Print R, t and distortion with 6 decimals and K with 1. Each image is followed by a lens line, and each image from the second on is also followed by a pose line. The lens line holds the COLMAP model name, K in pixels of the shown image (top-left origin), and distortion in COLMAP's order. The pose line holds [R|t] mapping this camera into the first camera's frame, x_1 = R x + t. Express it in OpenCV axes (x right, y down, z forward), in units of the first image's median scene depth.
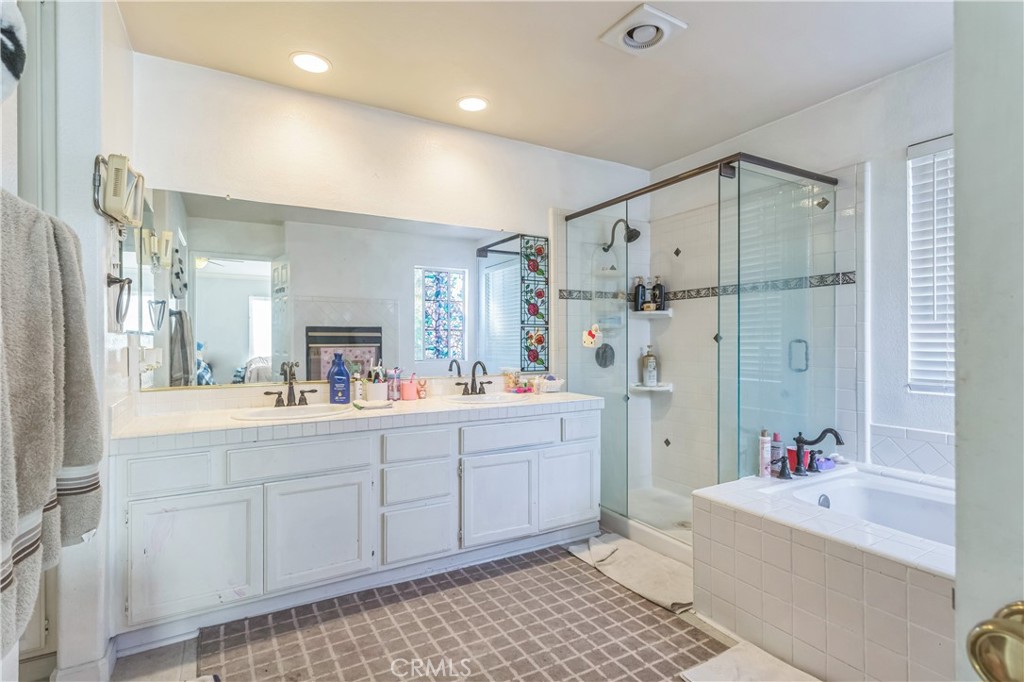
lens RADIAL K [[491.3, 0, 510.0], [0, 491.3, 341.2], [0, 0, 1]] dist [0.004725, 0.000500]
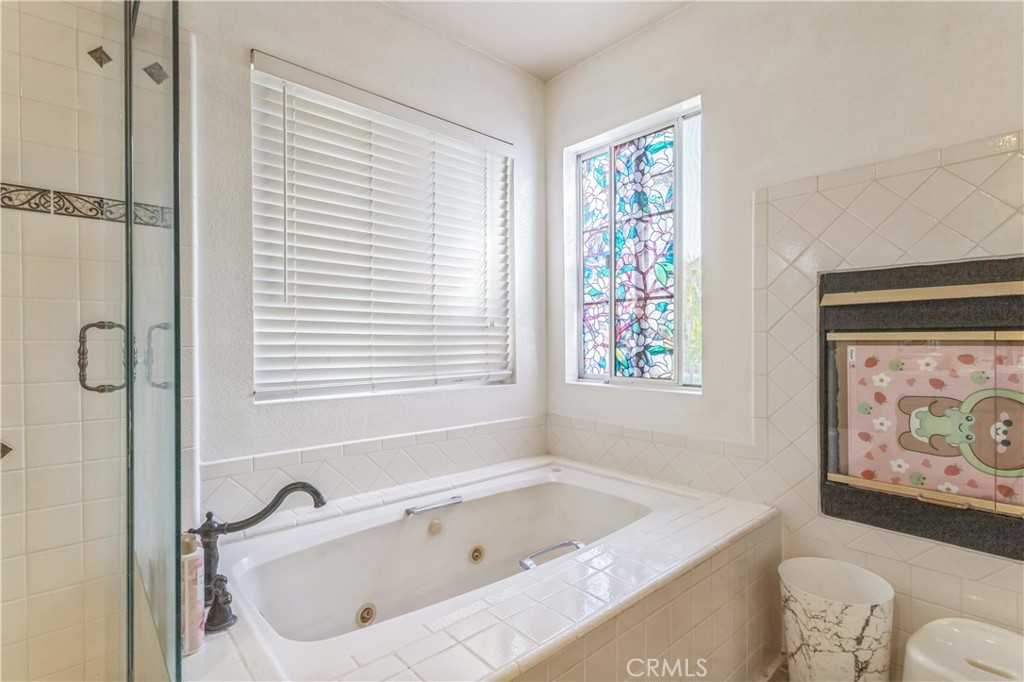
lens RADIAL K [[491.3, 0, 511.9], [0, 491.3, 342.7], [0, 0, 1]] dist [0.004725, 0.000500]
pose [[-0.196765, 0.000519, 0.980451, 0.057790], [0.001937, 0.999998, -0.000140, 0.018634], [-0.980449, 0.001871, -0.196765, 0.806165]]
